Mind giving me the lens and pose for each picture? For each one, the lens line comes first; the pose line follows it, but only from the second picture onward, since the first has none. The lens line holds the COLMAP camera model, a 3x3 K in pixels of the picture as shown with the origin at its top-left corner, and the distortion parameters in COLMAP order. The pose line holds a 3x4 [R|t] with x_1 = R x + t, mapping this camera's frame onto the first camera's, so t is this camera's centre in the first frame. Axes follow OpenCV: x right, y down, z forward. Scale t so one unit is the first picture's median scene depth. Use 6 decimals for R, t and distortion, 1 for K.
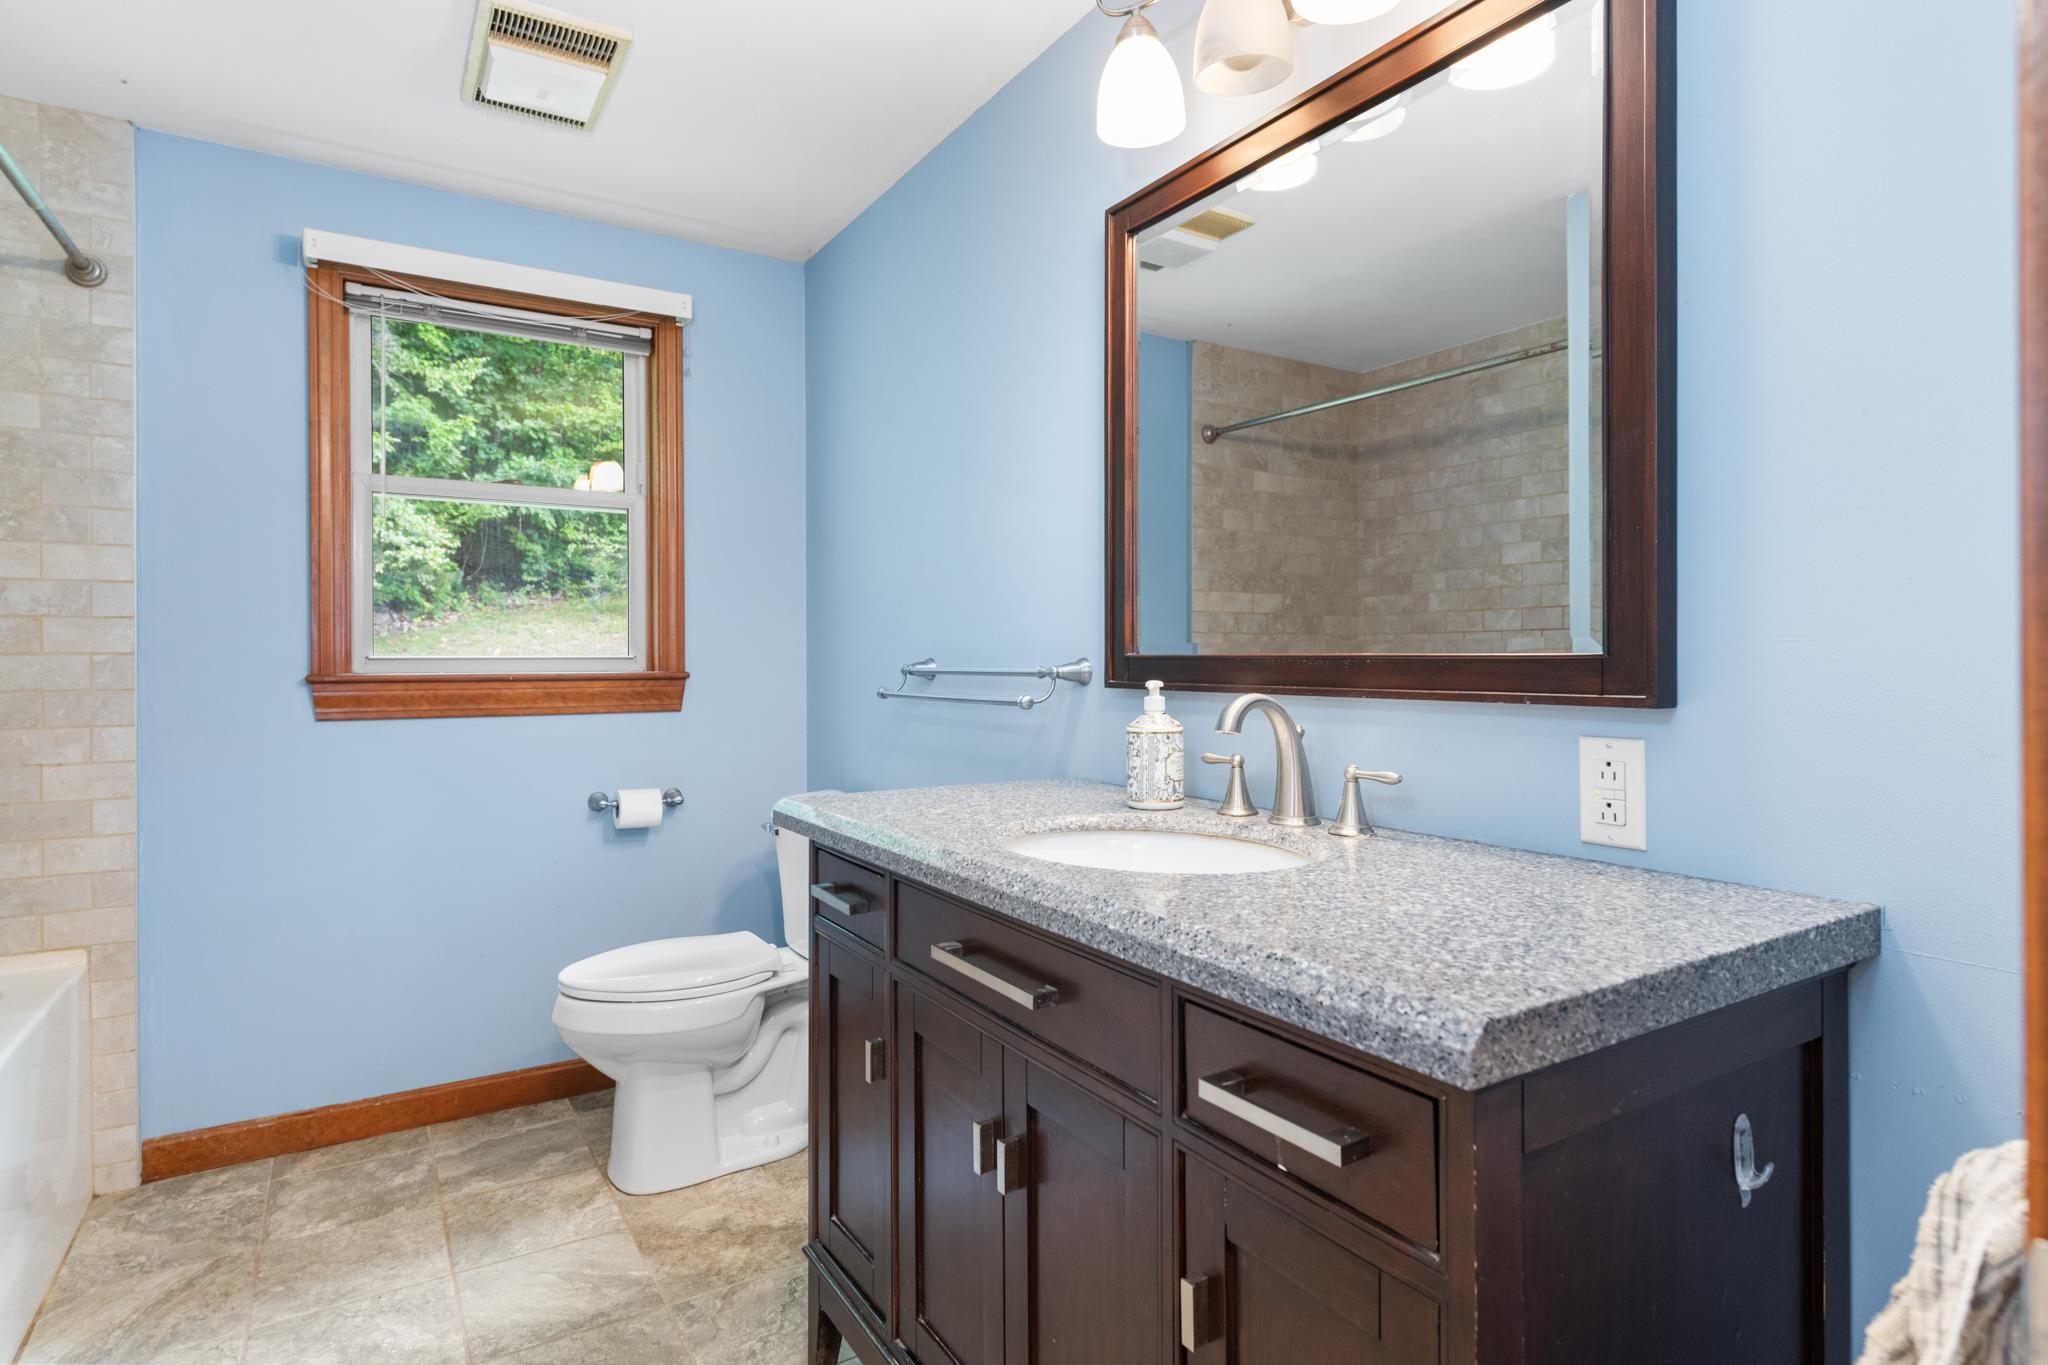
lens RADIAL K [[1076.8, 0, 1029.5], [0, 1076.8, 660.6], [0, 0, 1]] dist [0.004197, -0.001011]
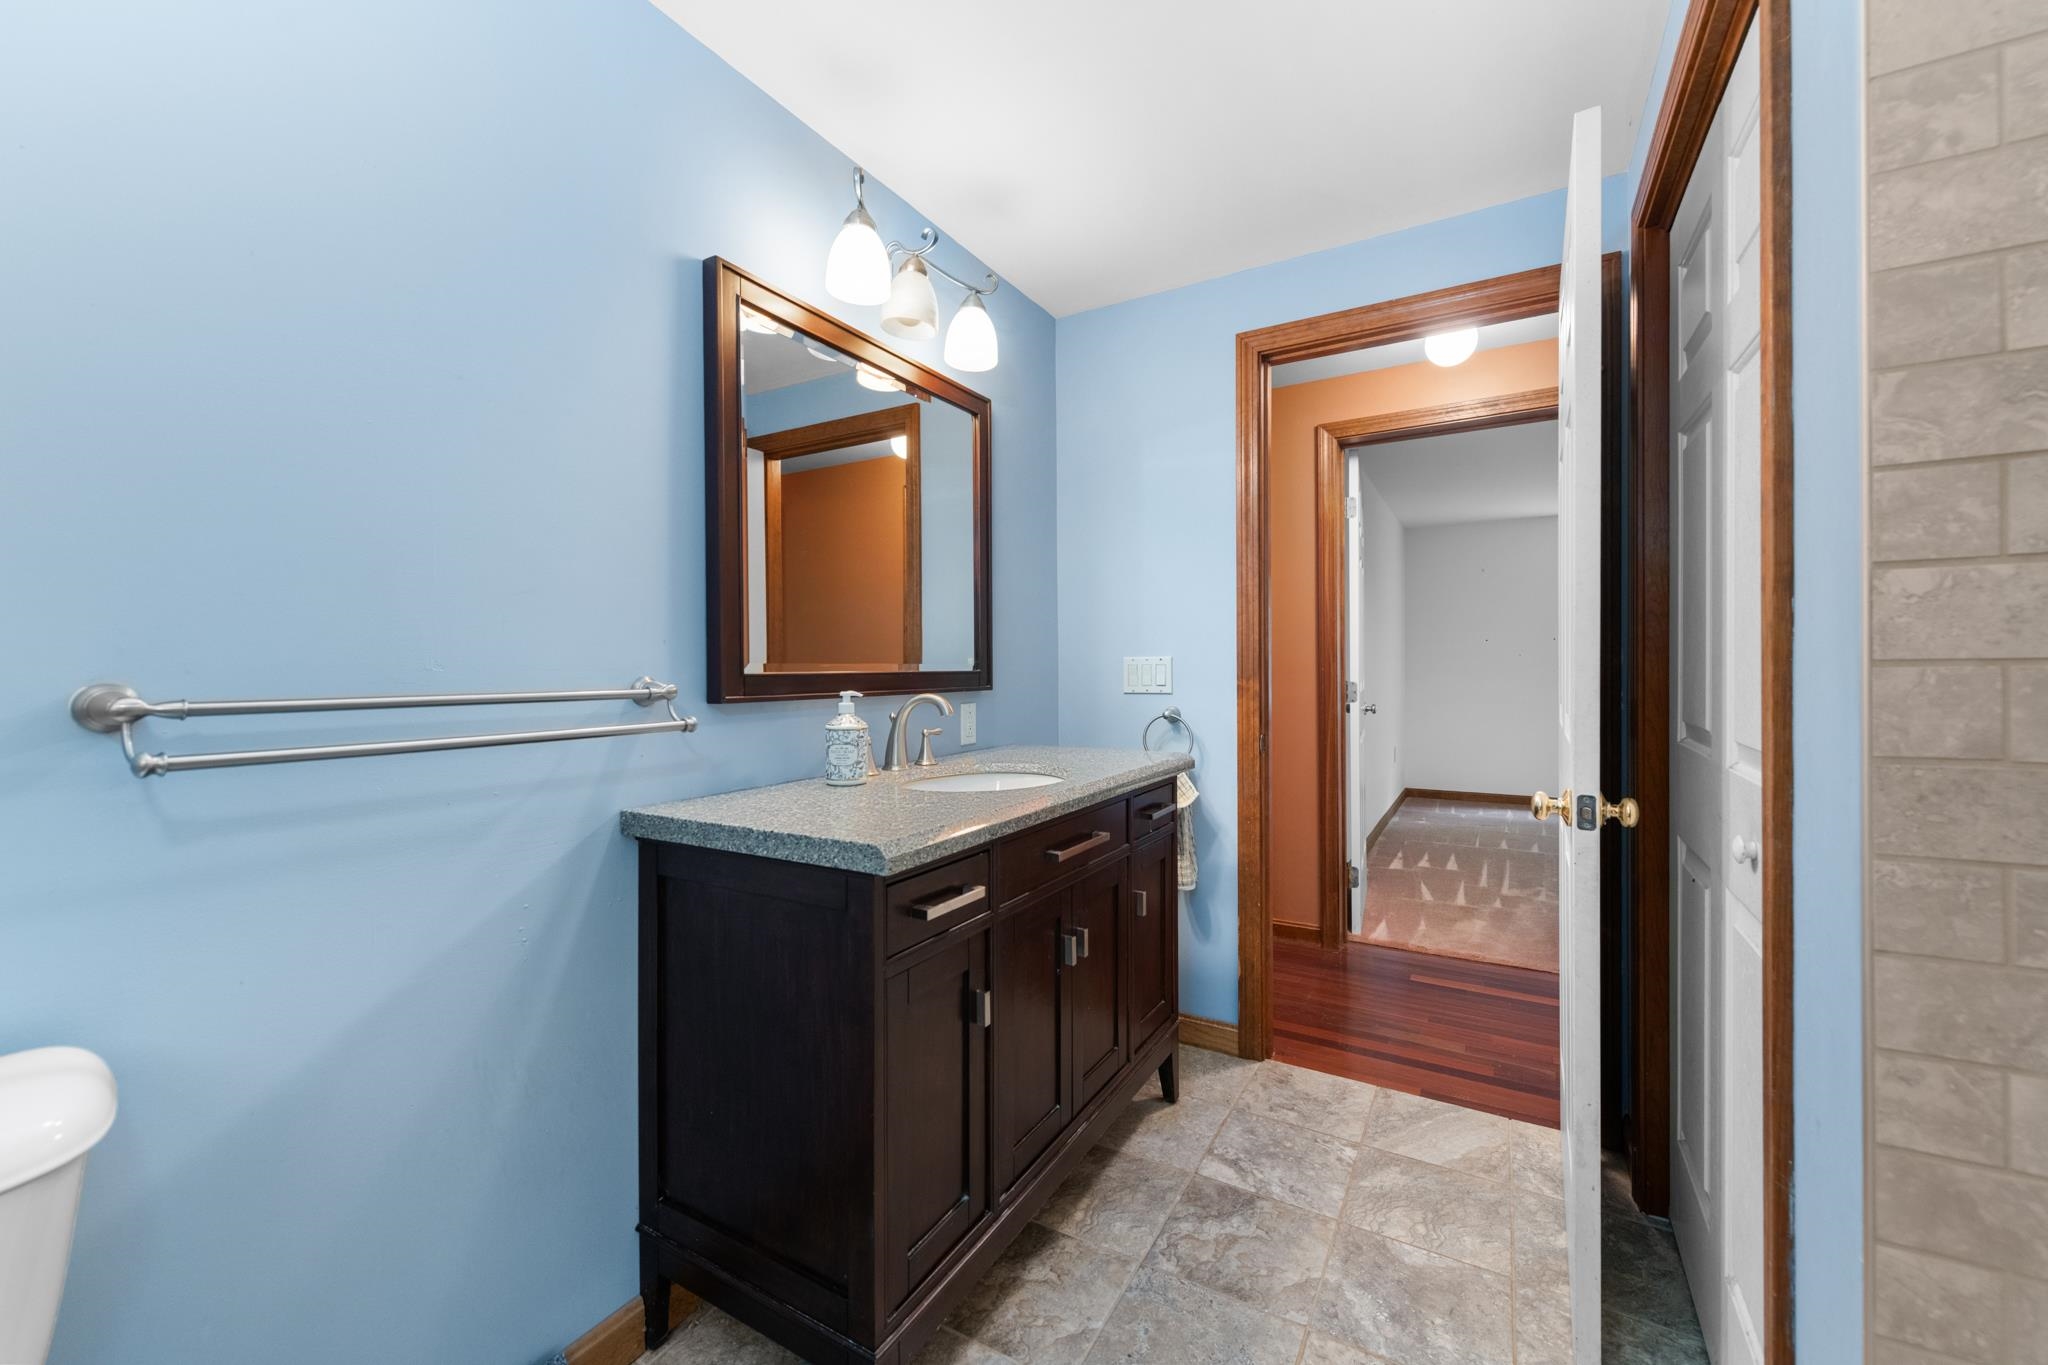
lens RADIAL K [[802.2, 0, 1029.2], [0, 802.2, 666.4], [0, 0, 1]] dist [0.018148, -0.005459]
pose [[-0.460602, 0.005588, 0.887589, -0.572630], [0.004853, 0.999981, -0.003777, -0.005207], [-0.887594, 0.002568, -0.460620, 0.787406]]
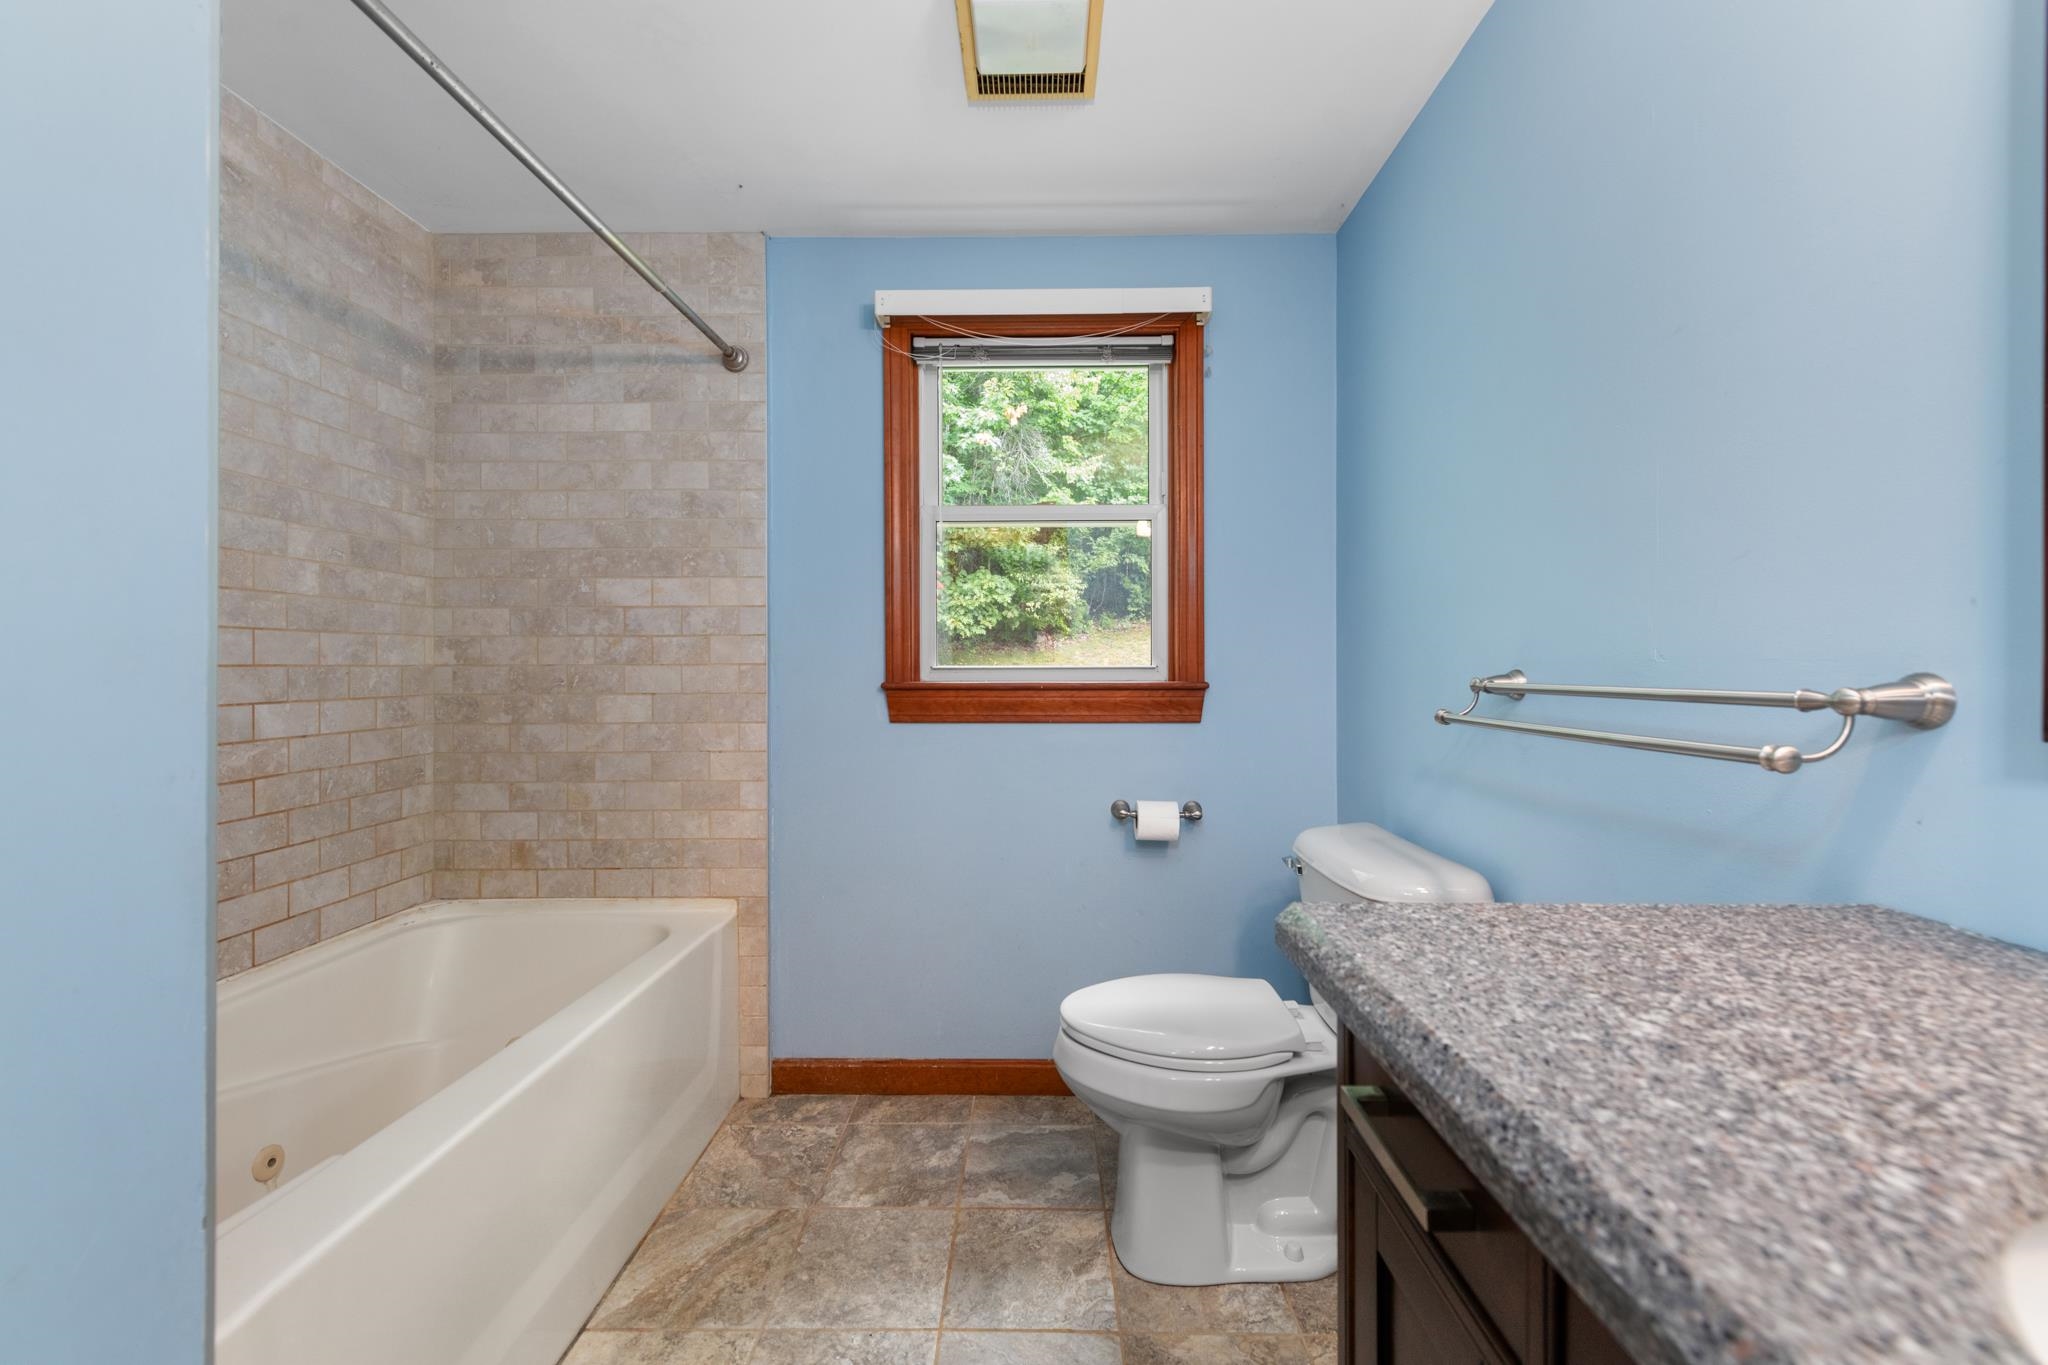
lens RADIAL K [[802.2, 0, 1029.2], [0, 802.2, 666.4], [0, 0, 1]] dist [0.018148, -0.005459]
pose [[0.840761, 0.000844, -0.541406, -0.075850], [-0.001391, 0.999999, -0.000600, -0.003770], [0.541405, 0.001258, 0.840761, 0.378551]]
